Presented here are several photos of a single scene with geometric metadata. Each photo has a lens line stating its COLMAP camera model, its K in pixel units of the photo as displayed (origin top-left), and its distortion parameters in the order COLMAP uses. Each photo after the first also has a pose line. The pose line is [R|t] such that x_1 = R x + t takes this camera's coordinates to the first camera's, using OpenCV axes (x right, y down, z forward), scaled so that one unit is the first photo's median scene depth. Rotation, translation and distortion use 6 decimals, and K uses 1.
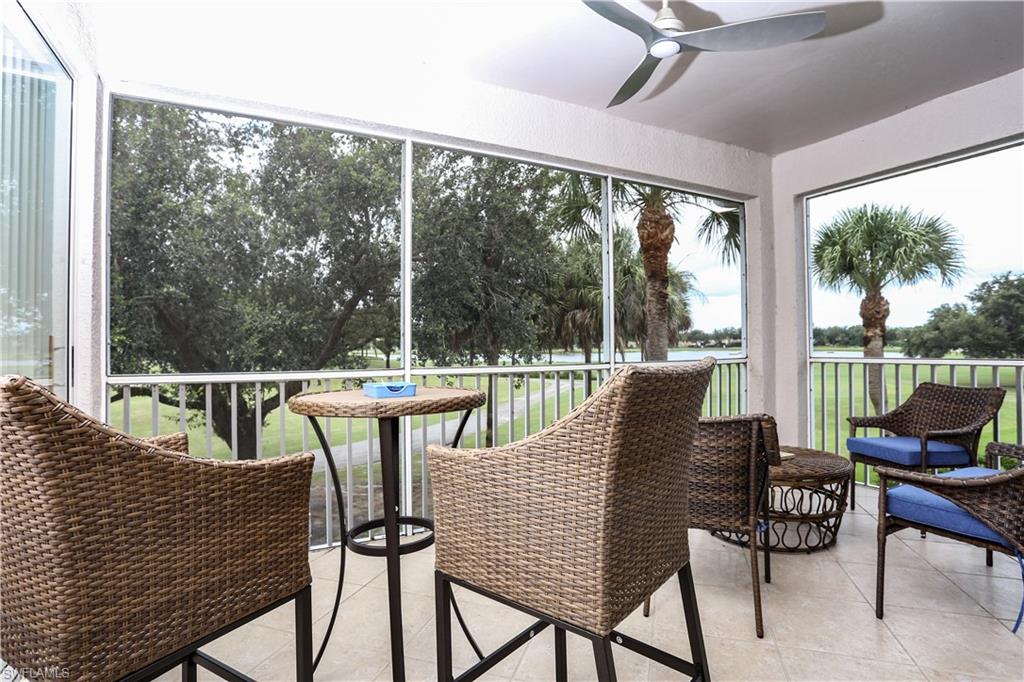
lens RADIAL K [[500.3, 0, 512.0], [0, 500.3, 341.0], [0, 0, 1]] dist [-0.043366, 0.000447]
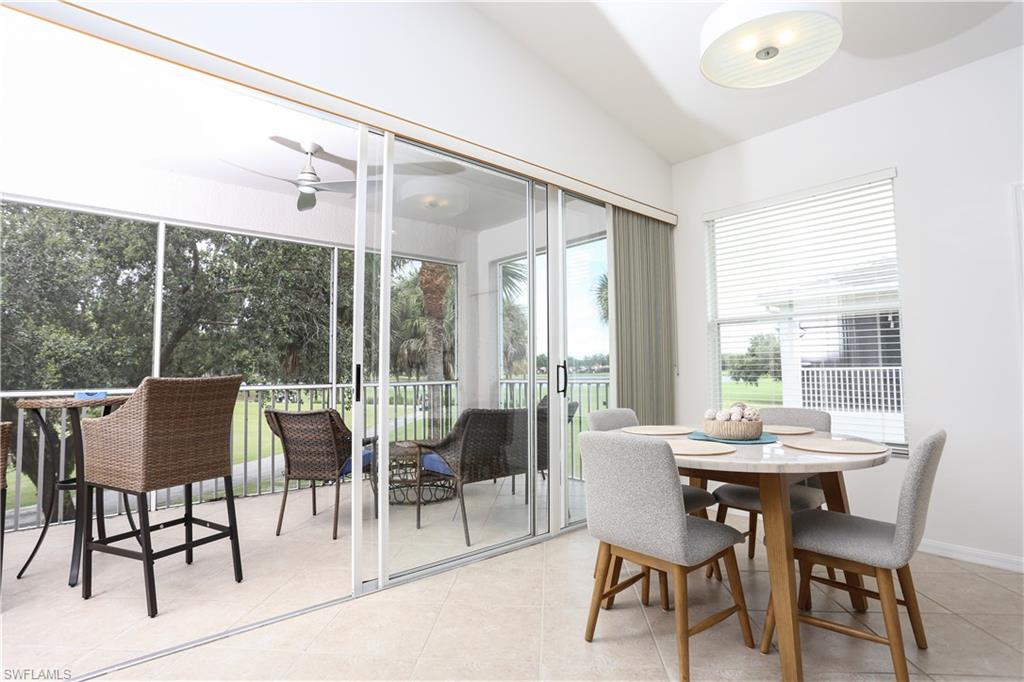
lens RADIAL K [[500.3, 0, 512.0], [0, 500.3, 341.0], [0, 0, 1]] dist [-0.043366, 0.000447]
pose [[0.970537, 0.005955, 0.240879, 0.184665], [0.006893, 0.998599, -0.052461, 0.003020], [-0.240854, 0.052576, 0.969136, -0.245087]]
